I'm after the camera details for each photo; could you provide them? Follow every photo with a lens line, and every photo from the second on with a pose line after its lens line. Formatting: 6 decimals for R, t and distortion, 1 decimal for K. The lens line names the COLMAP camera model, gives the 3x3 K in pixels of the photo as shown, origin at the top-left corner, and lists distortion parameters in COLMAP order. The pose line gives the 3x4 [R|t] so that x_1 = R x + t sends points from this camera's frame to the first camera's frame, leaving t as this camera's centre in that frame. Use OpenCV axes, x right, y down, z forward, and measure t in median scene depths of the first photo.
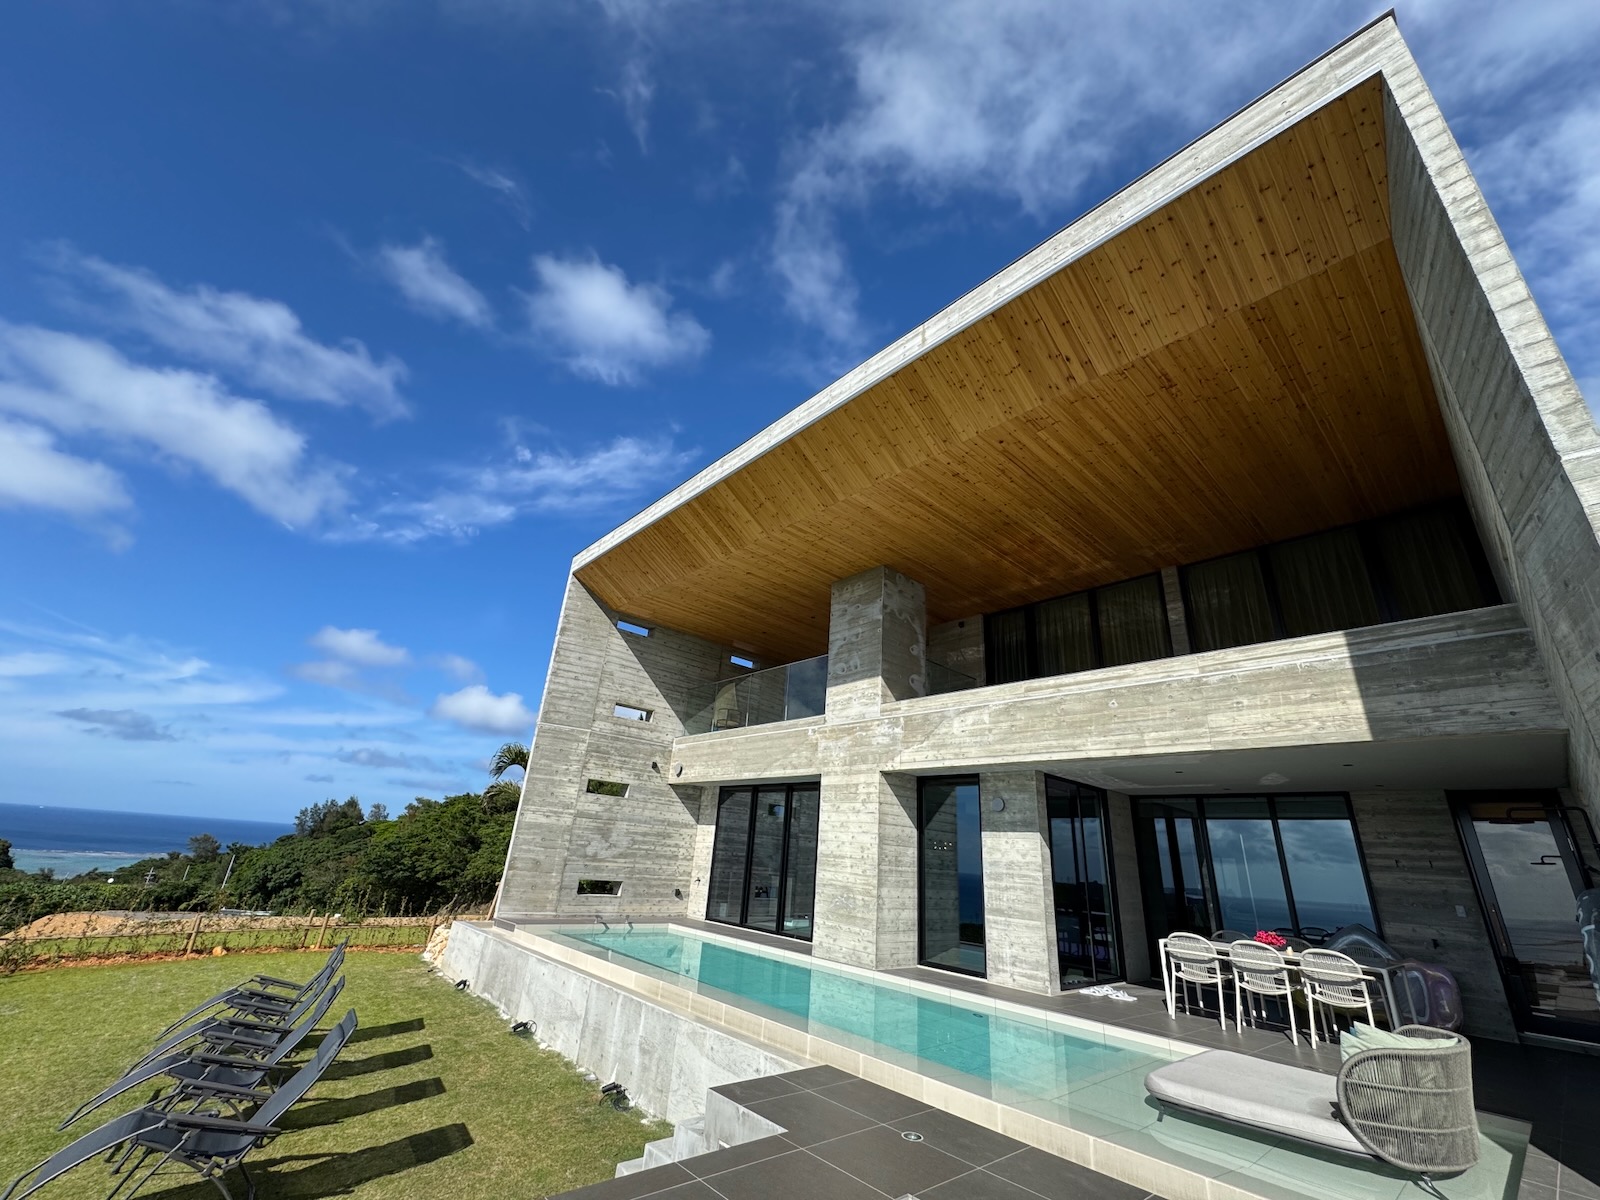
lens RADIAL K [[640.4, 0, 796.9], [0, 640.4, 601.7], [0, 0, 1]] dist [-0.000511, -0.000114]
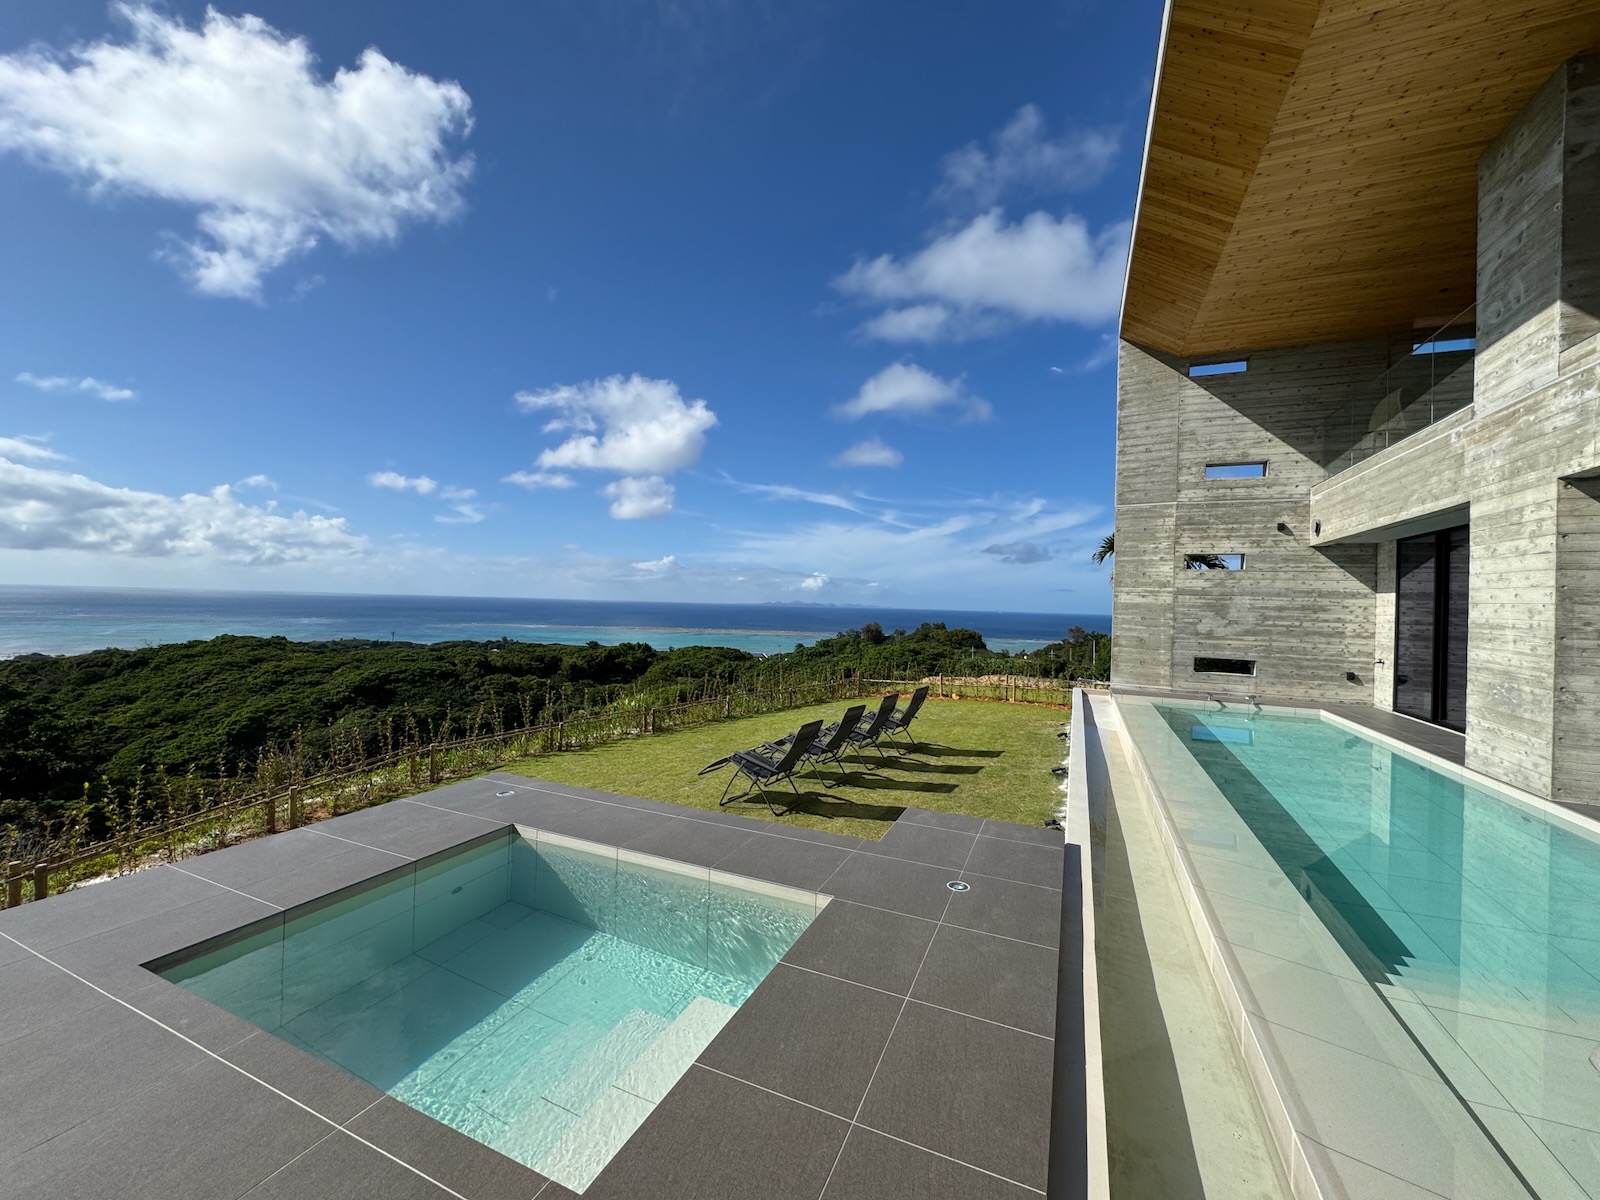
lens RADIAL K [[640.4, 0, 800.8], [0, 640.4, 598.7], [0, 0, 1]] dist [-0.000511, -0.000114]
pose [[0.407679, -0.062830, -0.910961, 0.272240], [0.338231, 0.937057, 0.086737, 0.073642], [0.848173, -0.343476, 0.403269, 0.154204]]
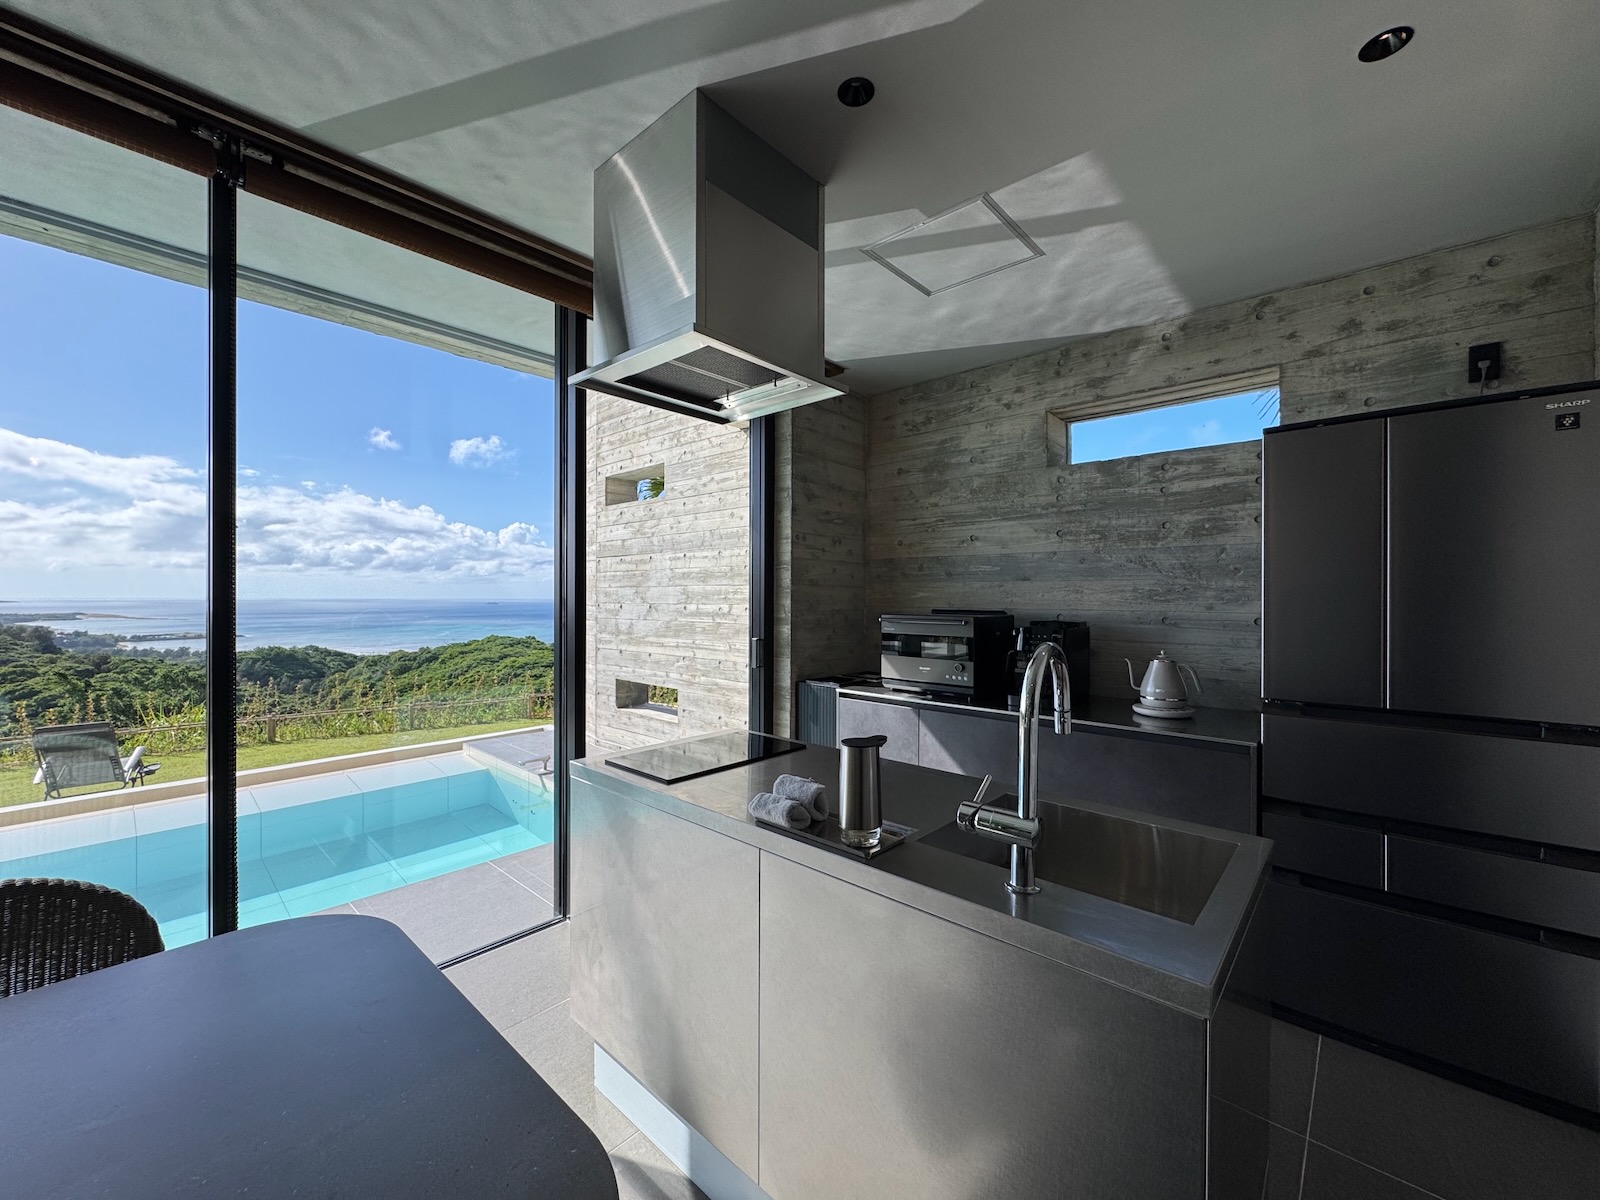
lens RADIAL K [[640.4, 0, 795.4], [0, 640.4, 596.9], [0, 0, 1]] dist [-0.000511, -0.000114]
pose [[0.091507, -0.069307, -0.993390, 0.141469], [0.369112, 0.928874, -0.030805, 0.421112], [0.924869, -0.363853, 0.110580, 1.041942]]
